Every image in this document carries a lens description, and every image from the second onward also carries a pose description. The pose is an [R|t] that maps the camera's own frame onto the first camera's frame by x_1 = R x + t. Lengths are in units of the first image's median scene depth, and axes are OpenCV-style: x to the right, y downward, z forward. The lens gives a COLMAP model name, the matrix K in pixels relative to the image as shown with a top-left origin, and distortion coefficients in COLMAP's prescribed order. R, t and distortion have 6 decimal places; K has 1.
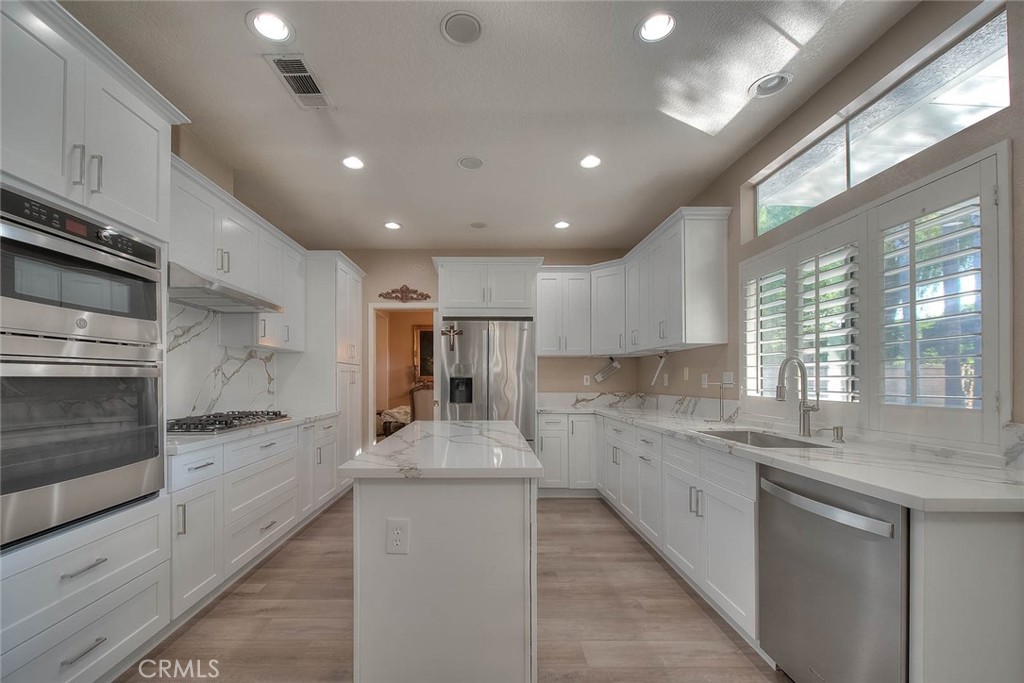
lens RADIAL K [[417.0, 0, 484.0], [0, 417.0, 377.8], [0, 0, 1]] dist [-0.000852, -0.000207]
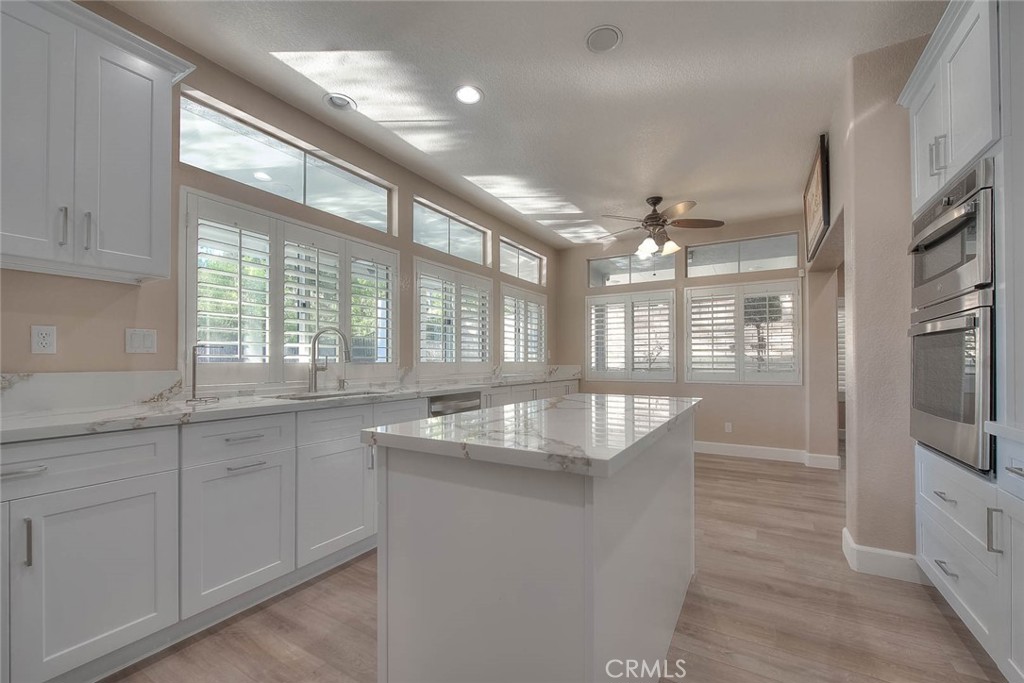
lens RADIAL K [[419.7, 0, 513.2], [0, 419.7, 362.4], [0, 0, 1]] dist [-0.000793, -0.000303]
pose [[-0.857490, -0.000694, 0.514500, -0.243469], [-0.000340, 1.000000, 0.000783, 0.035598], [-0.514500, 0.000496, -0.857490, 1.194340]]
